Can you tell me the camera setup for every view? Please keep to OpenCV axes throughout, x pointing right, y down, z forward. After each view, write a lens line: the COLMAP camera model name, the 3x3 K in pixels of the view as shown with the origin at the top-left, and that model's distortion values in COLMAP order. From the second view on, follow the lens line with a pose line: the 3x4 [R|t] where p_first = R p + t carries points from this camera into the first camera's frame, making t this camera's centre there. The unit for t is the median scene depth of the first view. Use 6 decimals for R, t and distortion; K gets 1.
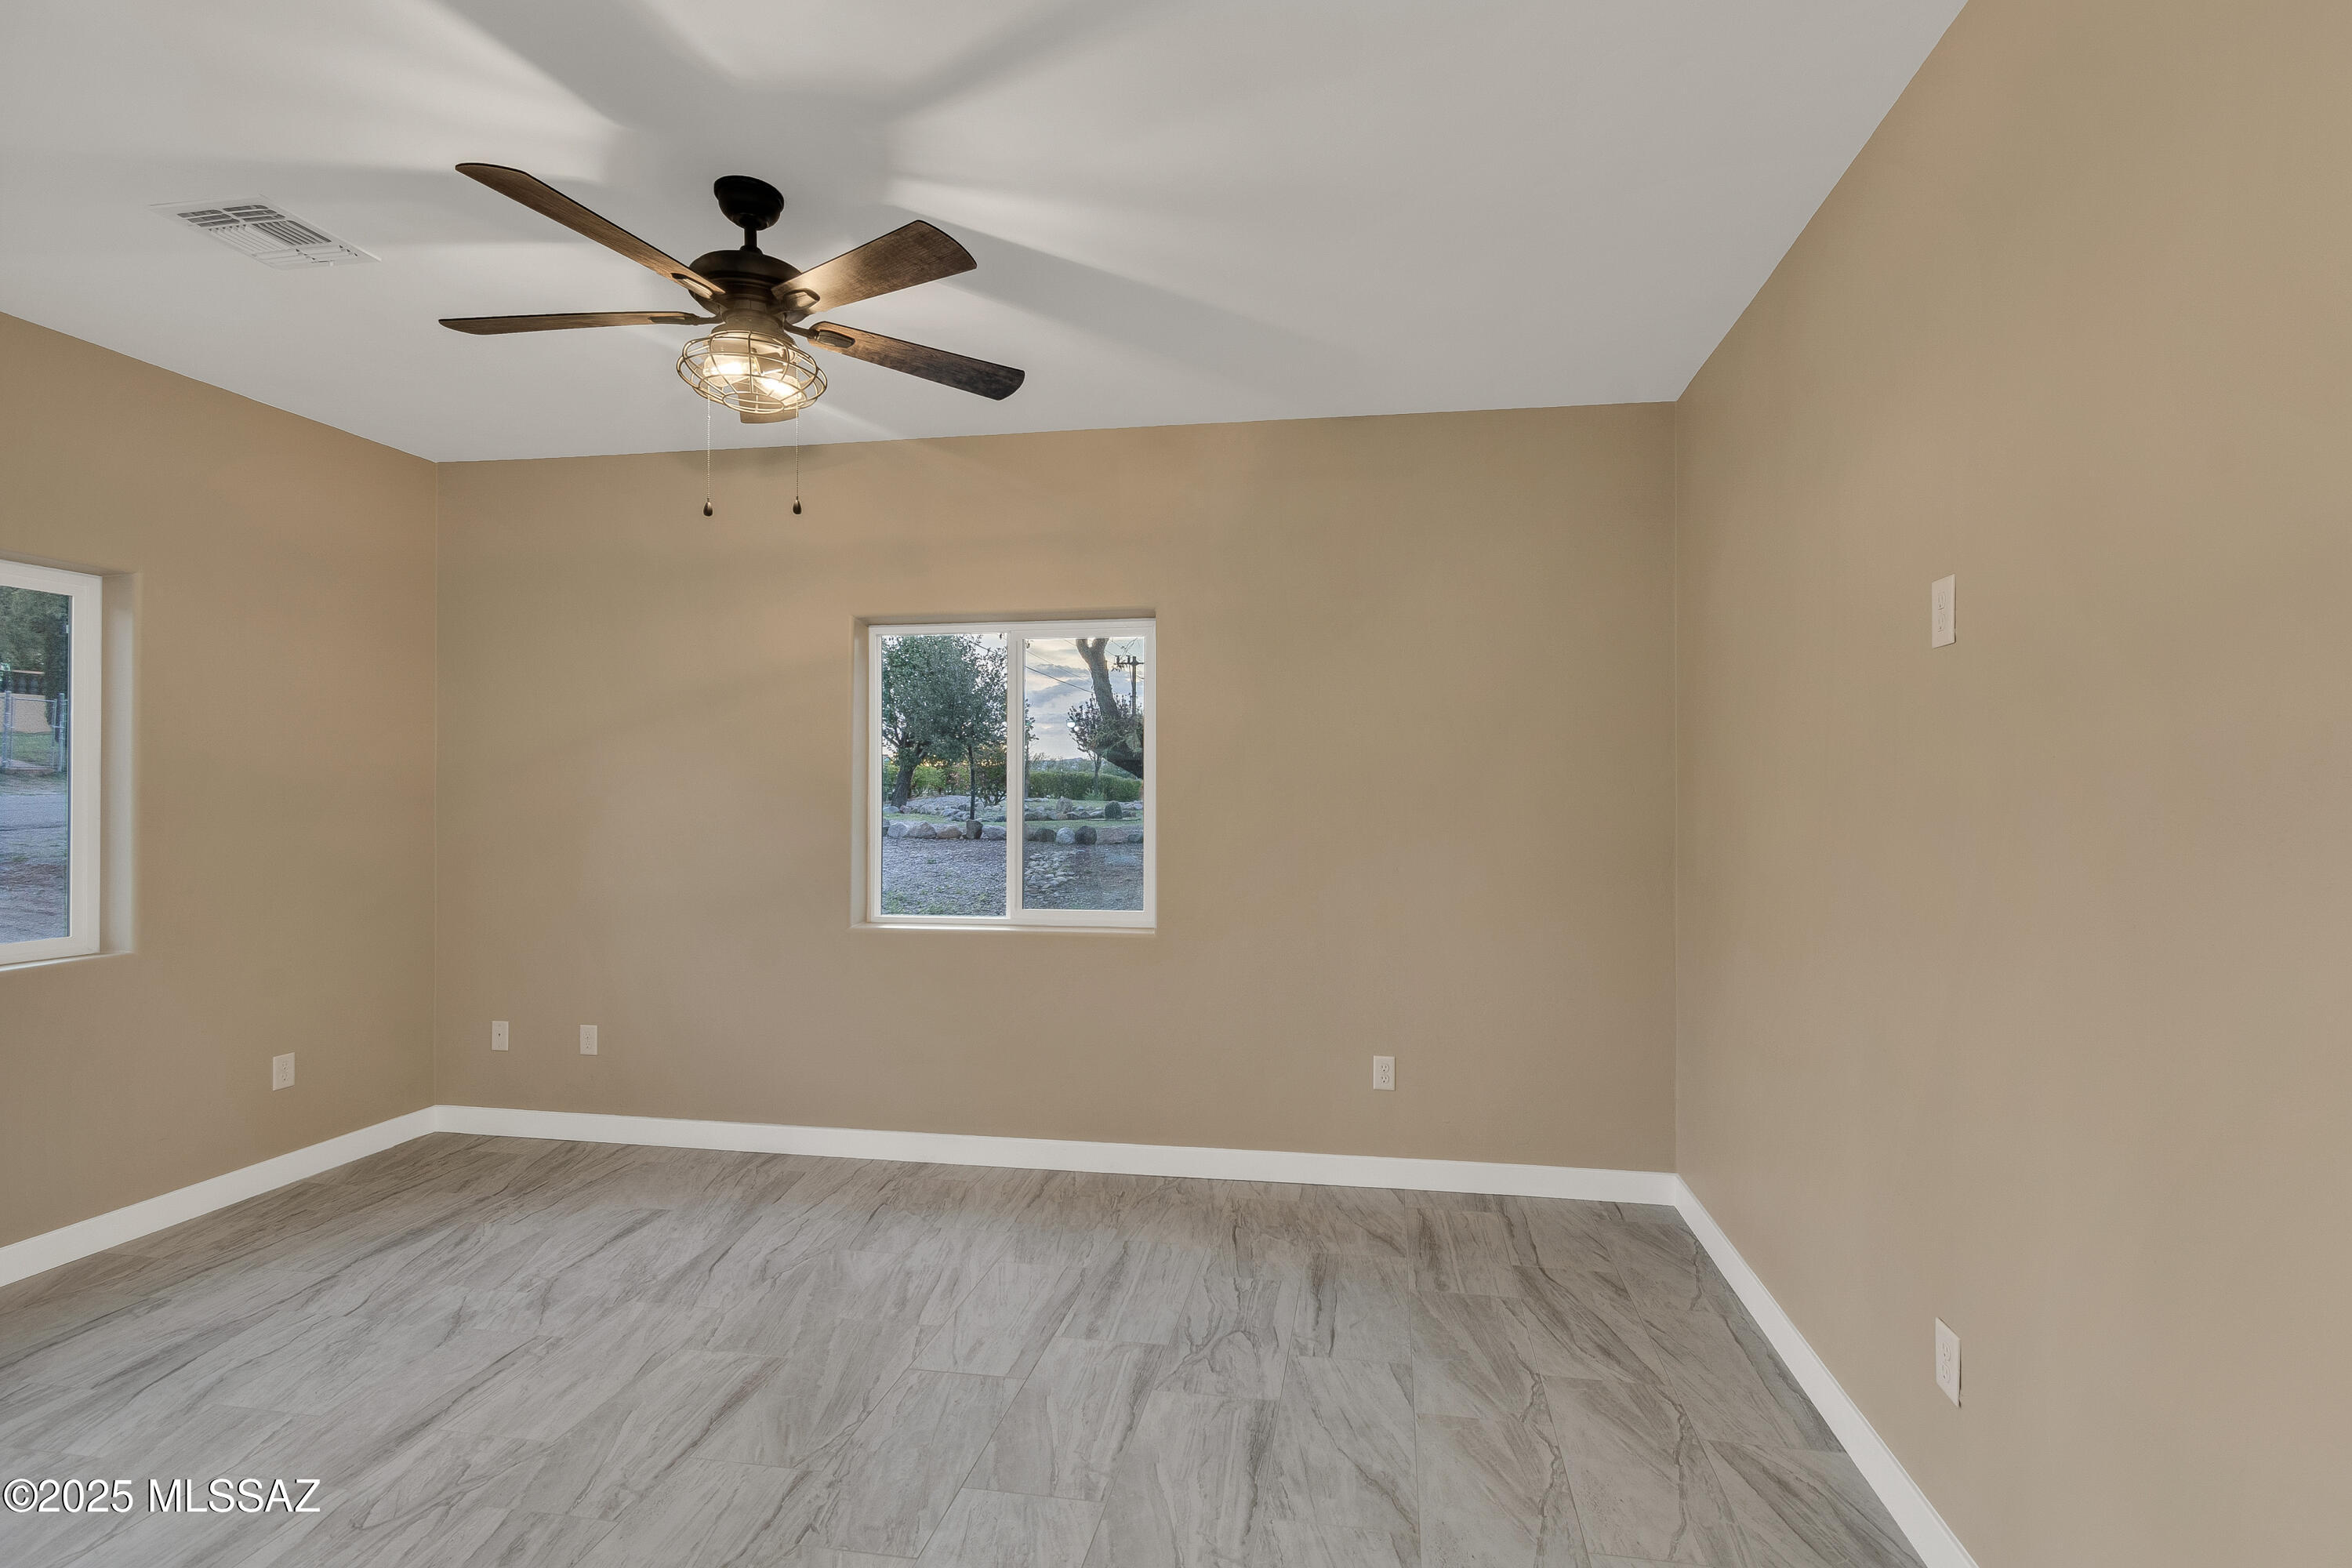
lens RADIAL K [[1067.9, 0, 1220.2], [0, 1067.9, 787.2], [0, 0, 1]] dist [0.005147, -0.005017]
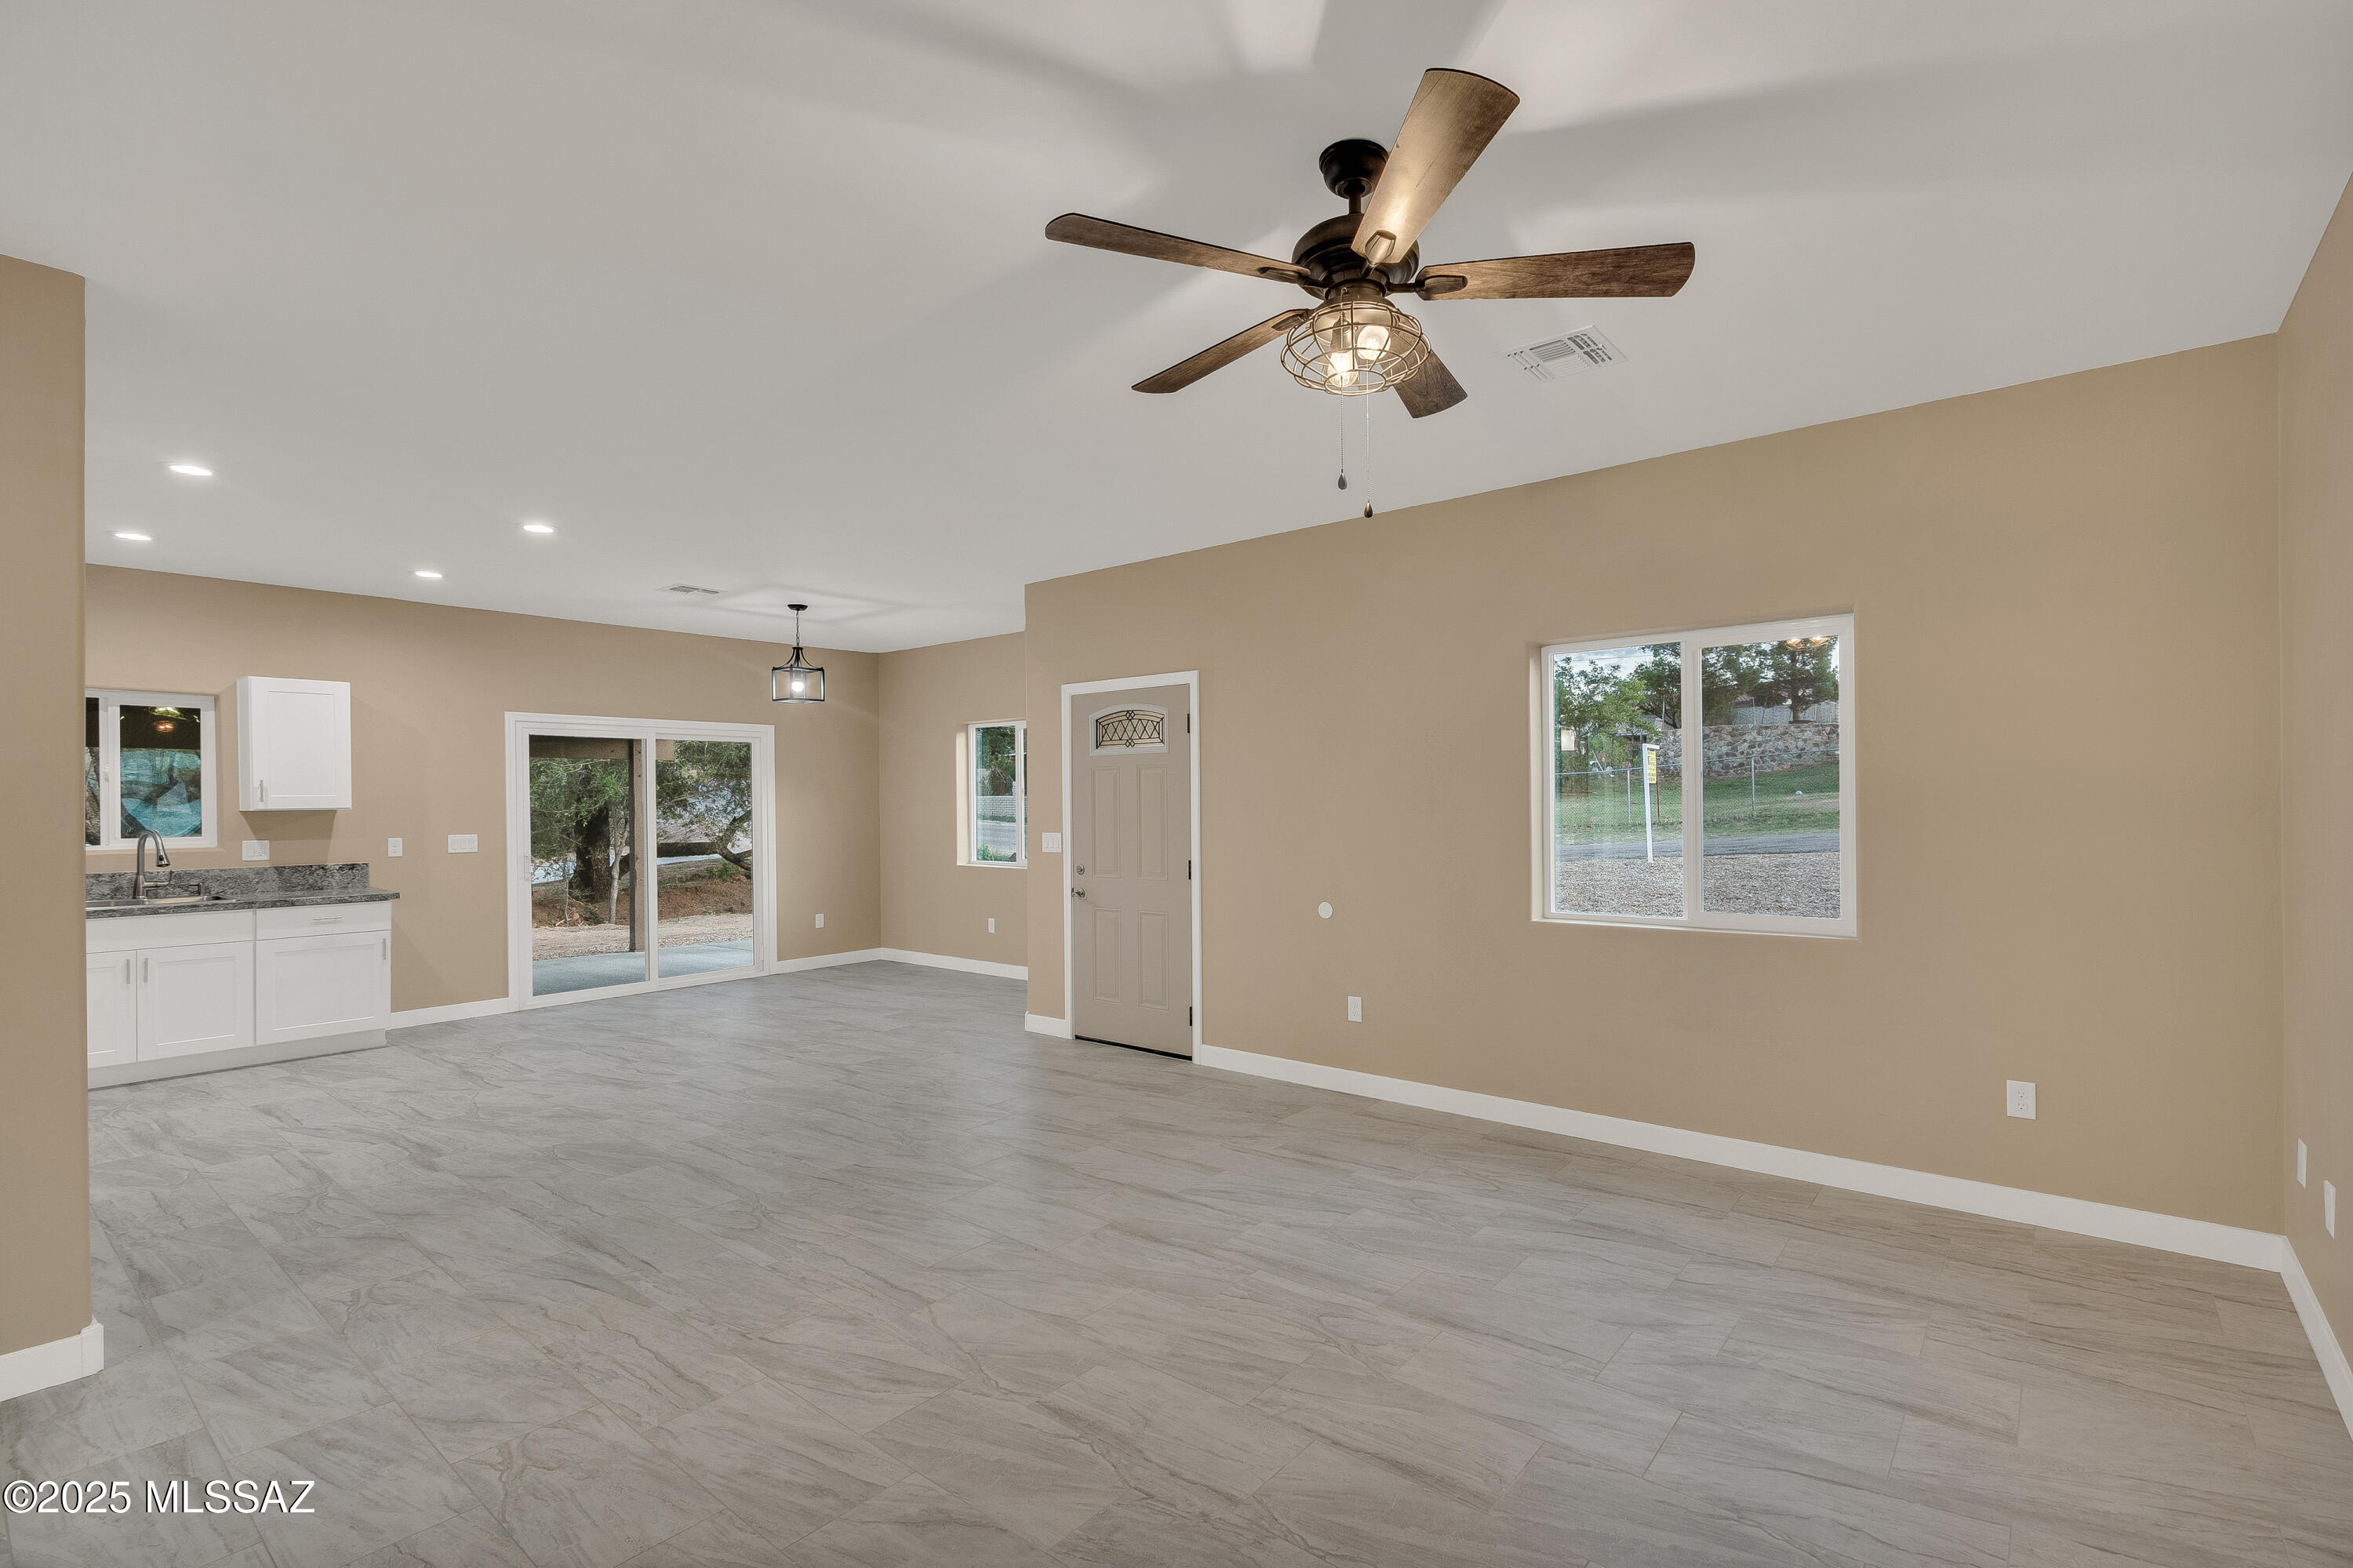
lens RADIAL K [[1073.3, 0, 1213.1], [0, 1073.3, 803.6], [0, 0, 1]] dist [0.007525, -0.008919]
pose [[-0.499494, 0.004471, -0.866306, 0.362069], [0.009978, 0.999950, -0.000593, 0.006663], [0.866260, -0.008940, -0.499514, 1.145923]]
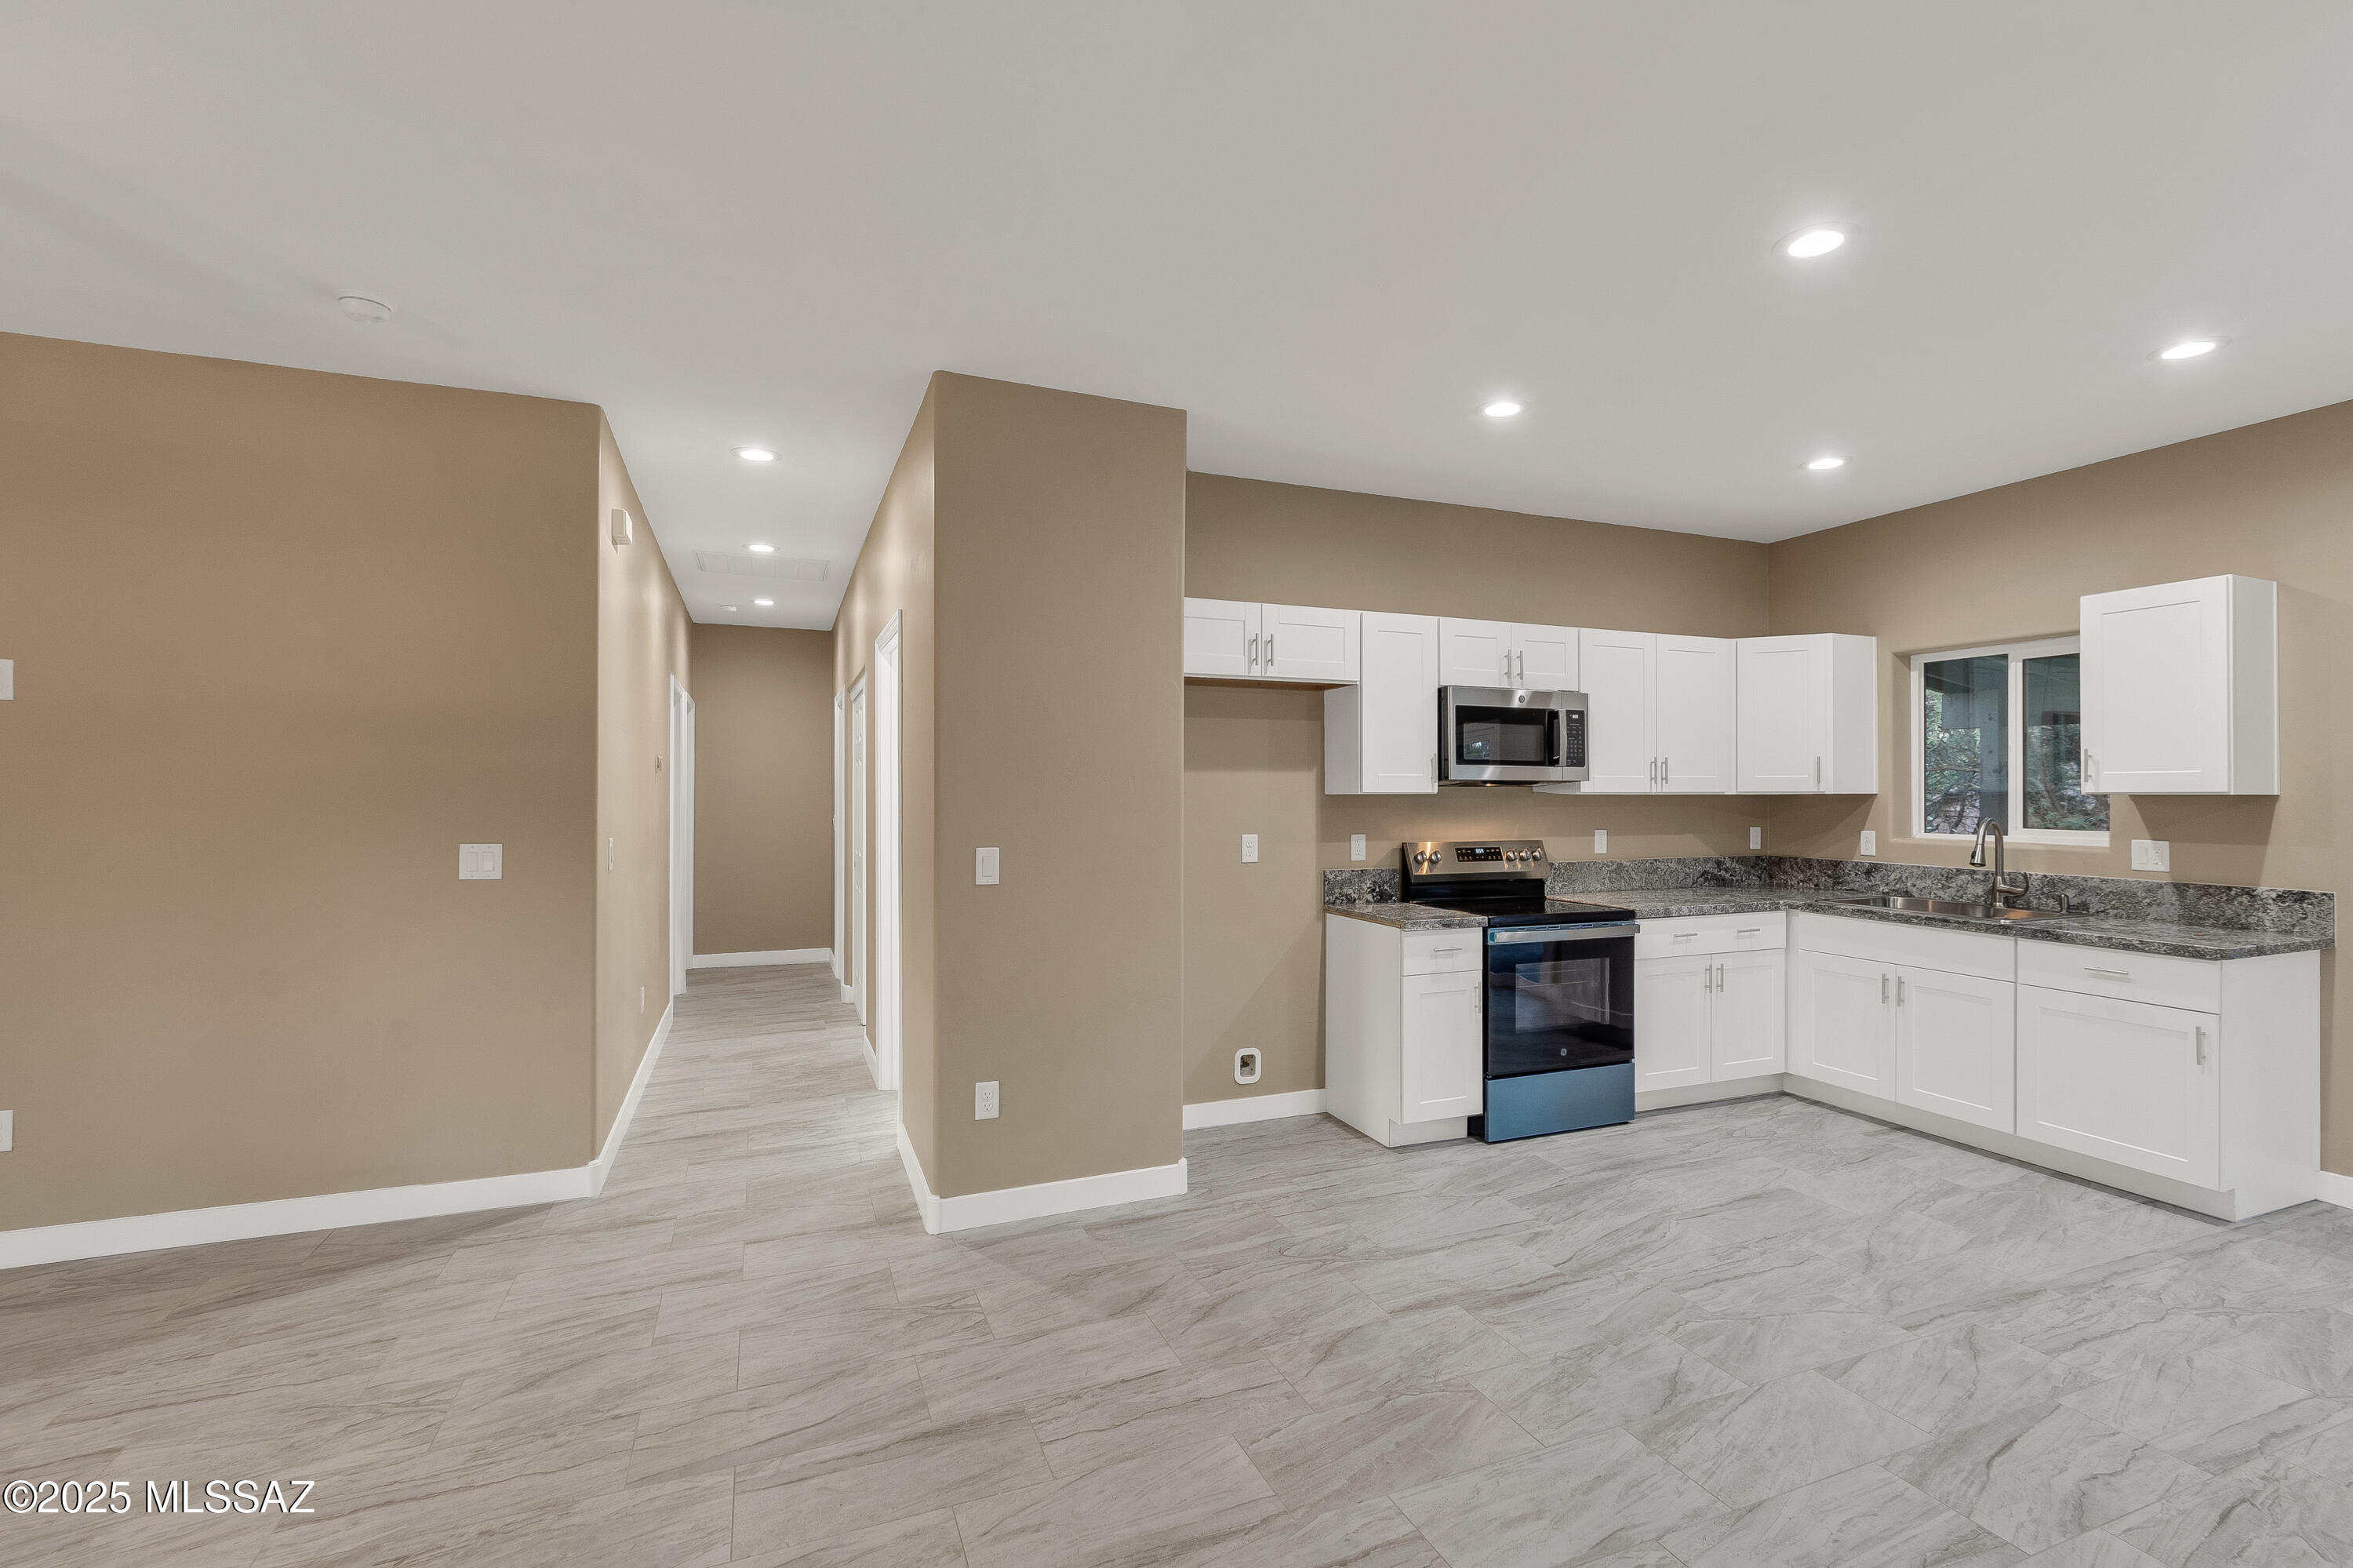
lens RADIAL K [[1073.9, 0, 1219.6], [0, 1073.9, 794.8], [0, 0, 1]] dist [0.002771, -0.001838]
pose [[-0.527394, -0.005786, 0.849601, -1.151011], [-0.004547, 0.999982, 0.003988, -0.000748], [-0.849608, -0.001760, -0.527411, 0.177363]]
